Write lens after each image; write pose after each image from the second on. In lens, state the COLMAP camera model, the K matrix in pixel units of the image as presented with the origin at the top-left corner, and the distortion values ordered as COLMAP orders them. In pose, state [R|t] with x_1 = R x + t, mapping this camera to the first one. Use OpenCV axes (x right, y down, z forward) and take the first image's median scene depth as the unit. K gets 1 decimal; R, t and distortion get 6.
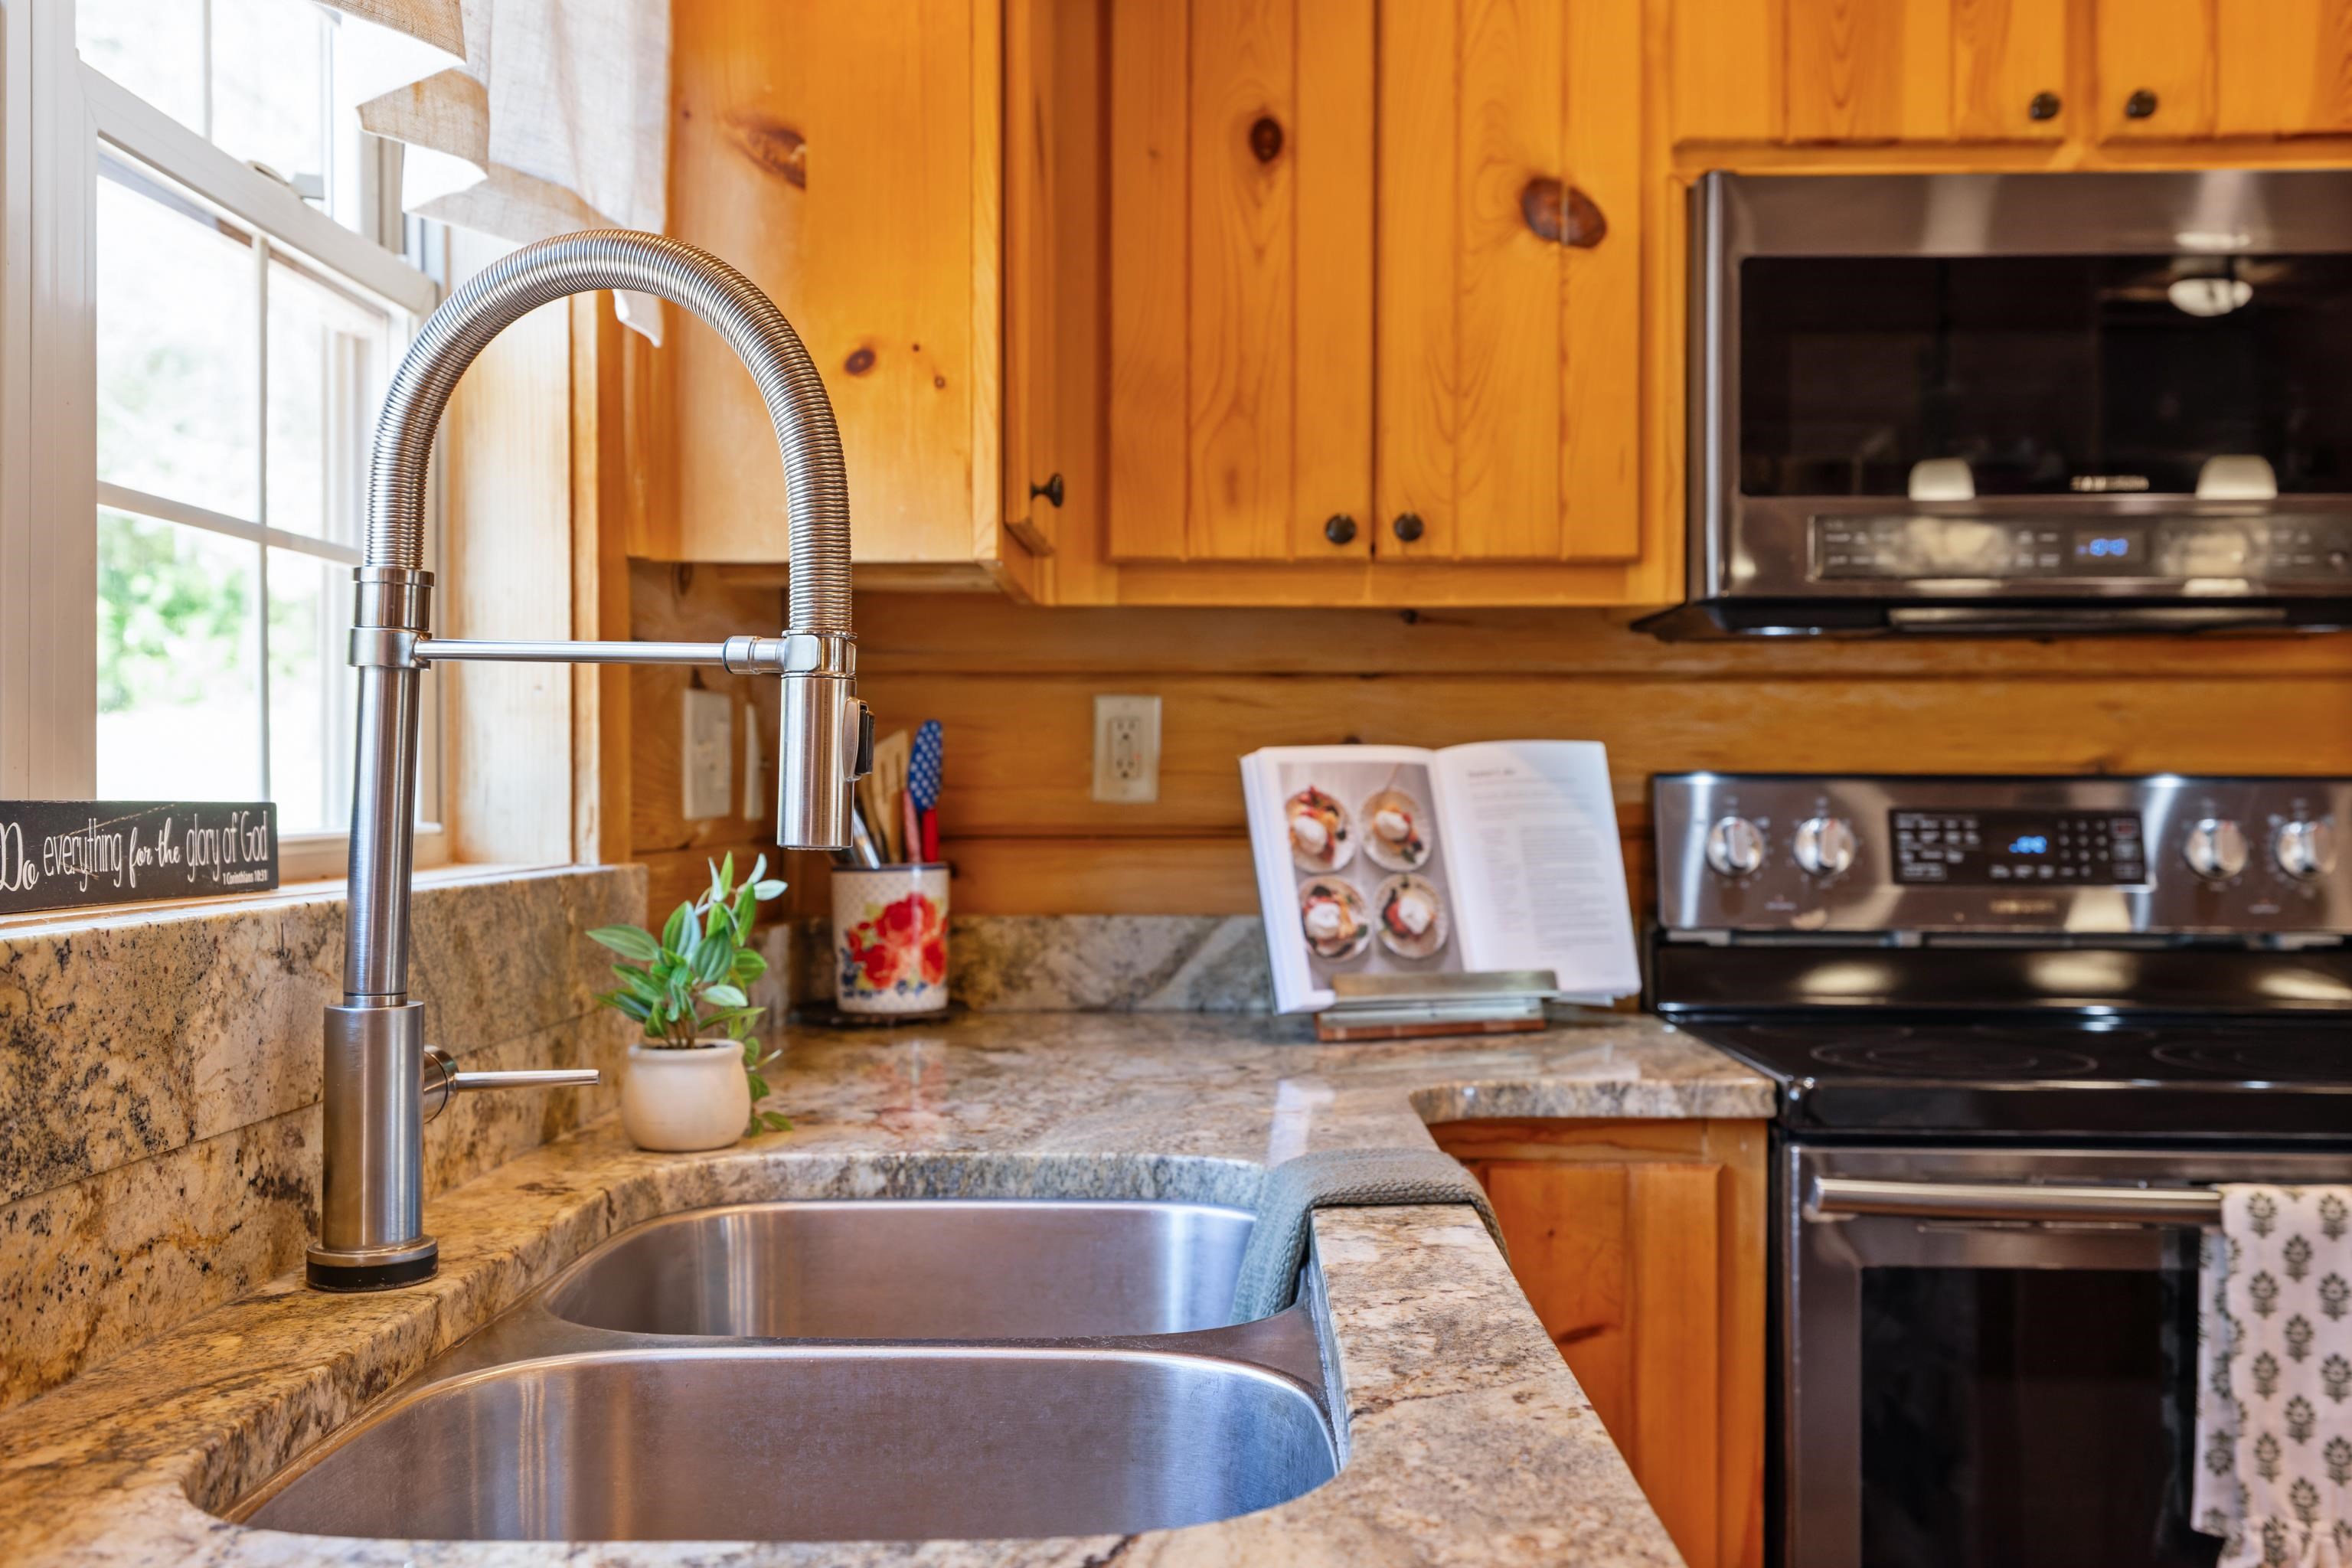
lens RADIAL K [[2265.0, 0, 1185.8], [0, 2265.0, 734.5], [0, 0, 1]] dist [0.002573, 0.013262]
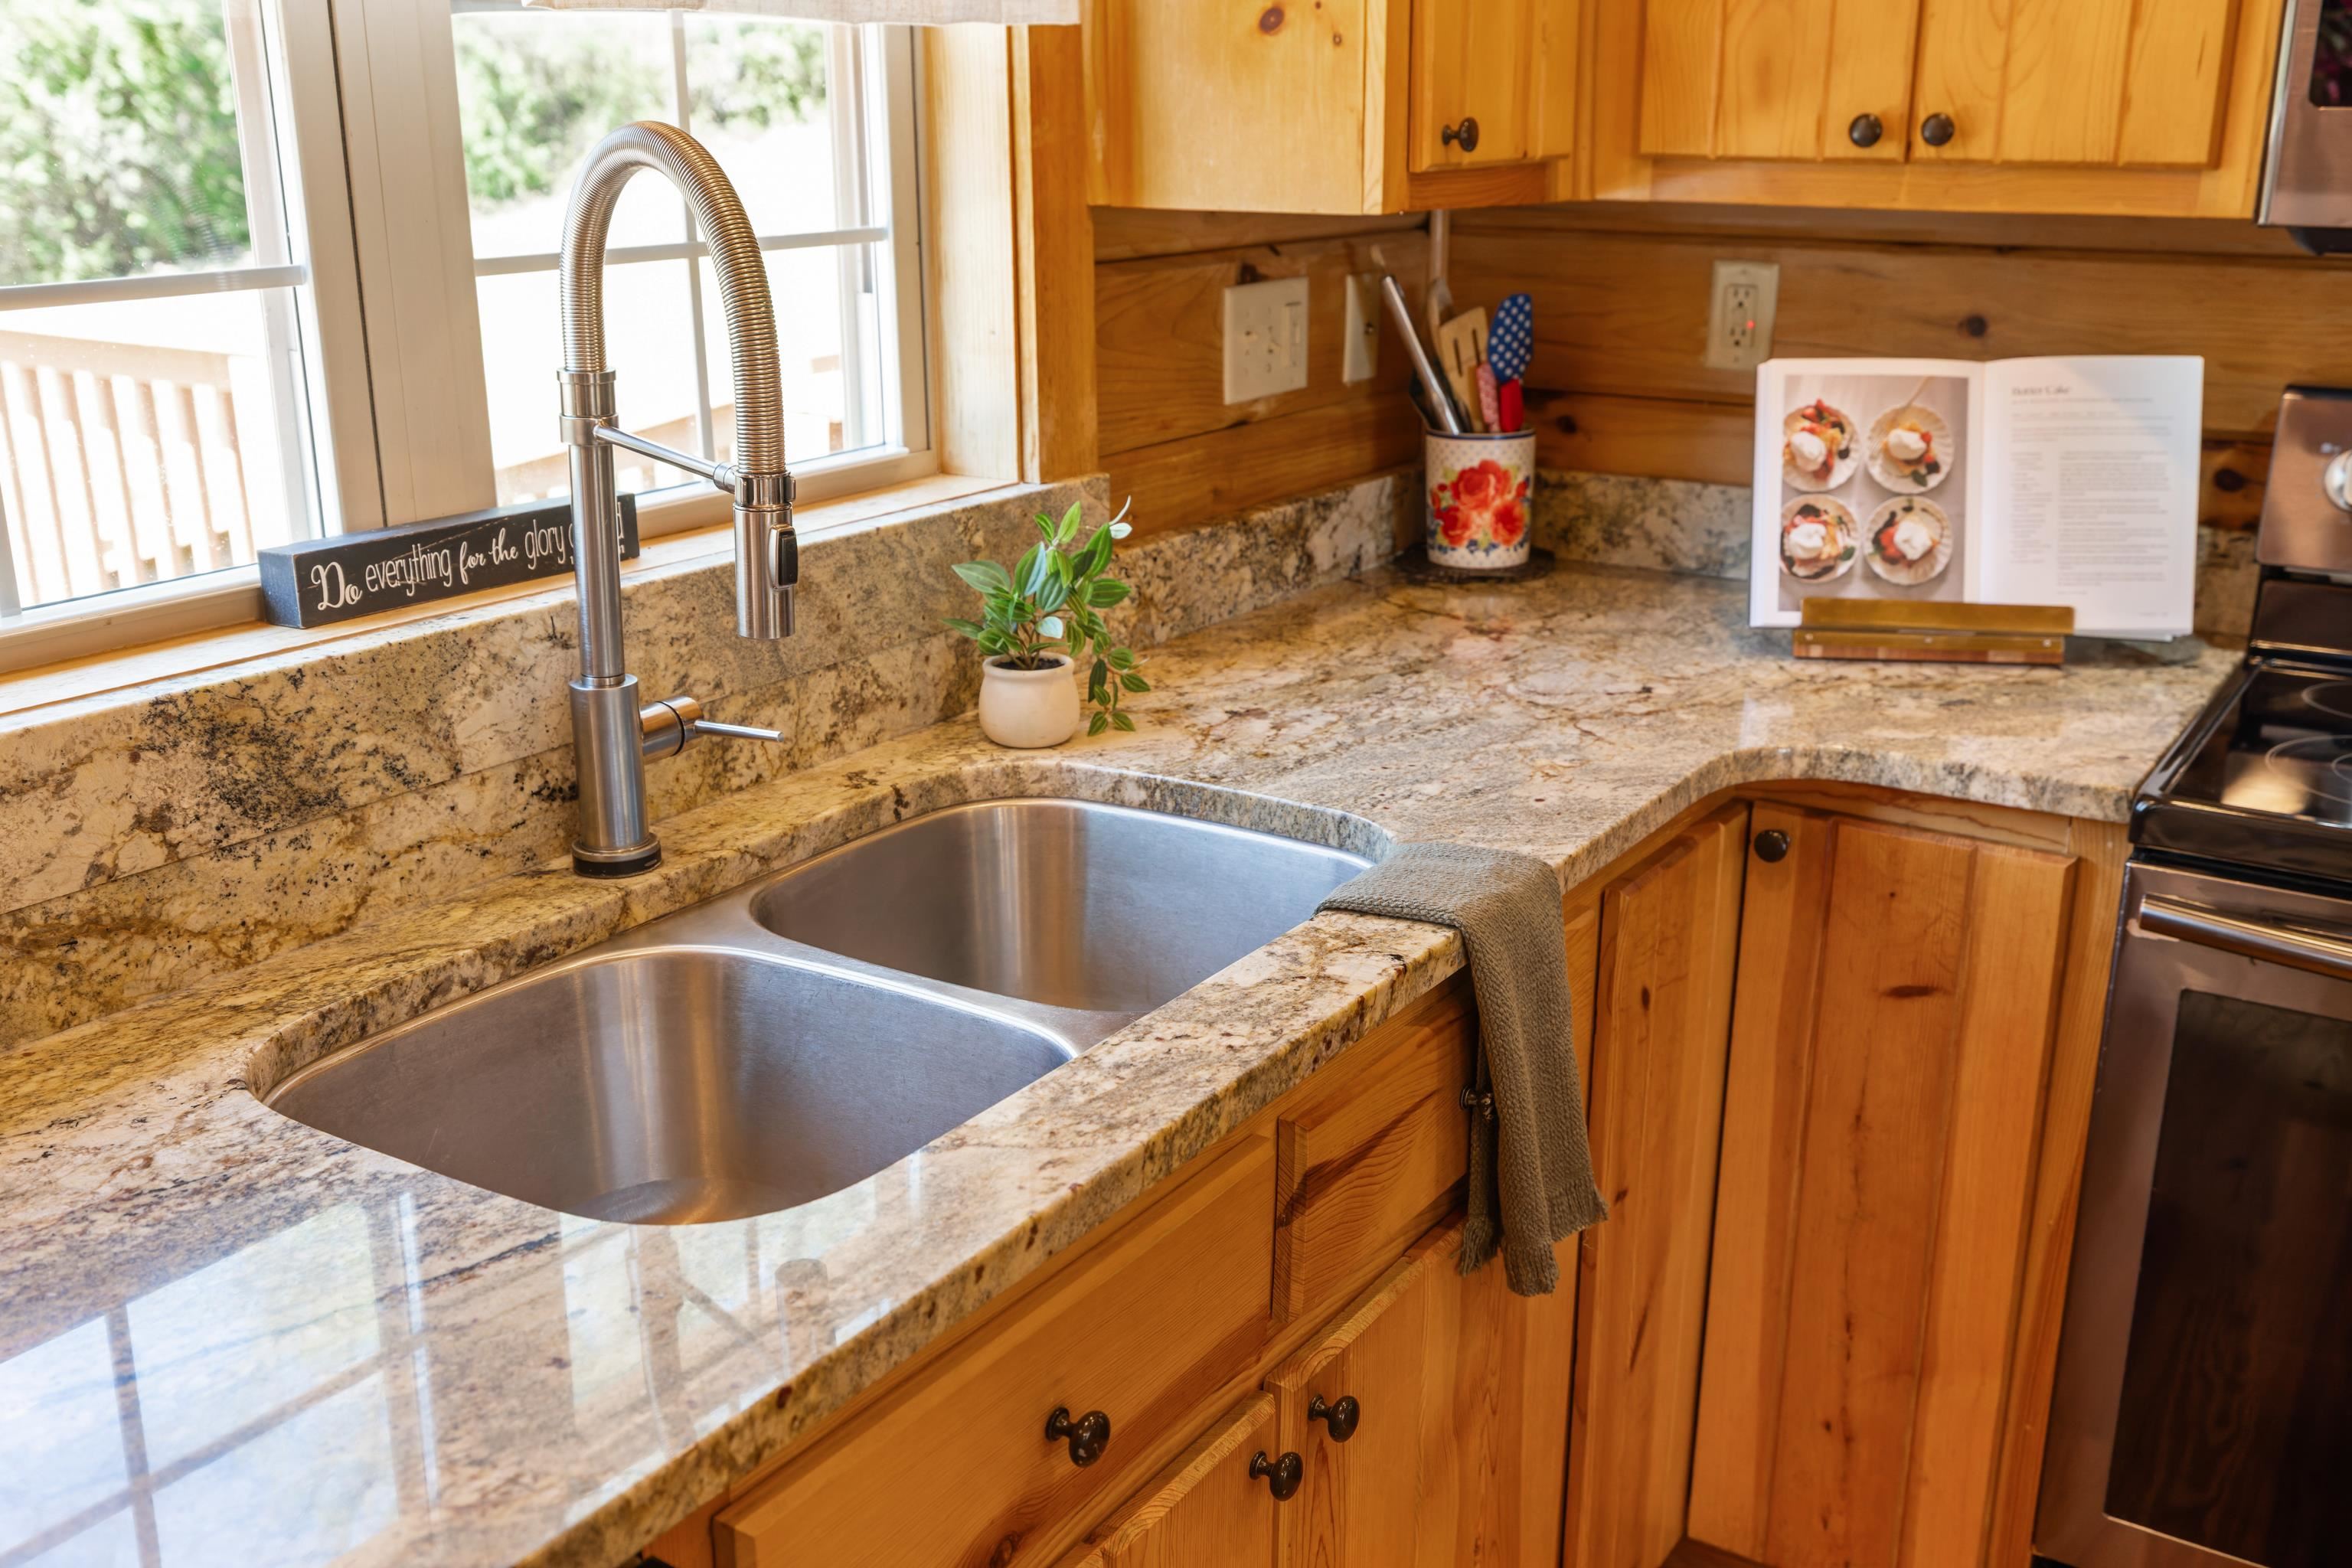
lens RADIAL K [[2262.4, 0, 1188.8], [0, 2262.4, 780.4], [0, 0, 1]] dist [0.003480, 0.007942]
pose [[0.855605, 0.152588, -0.494628, 0.334648], [0.010736, 0.950128, 0.311676, -0.130408], [0.517518, -0.271982, 0.811296, 0.017800]]
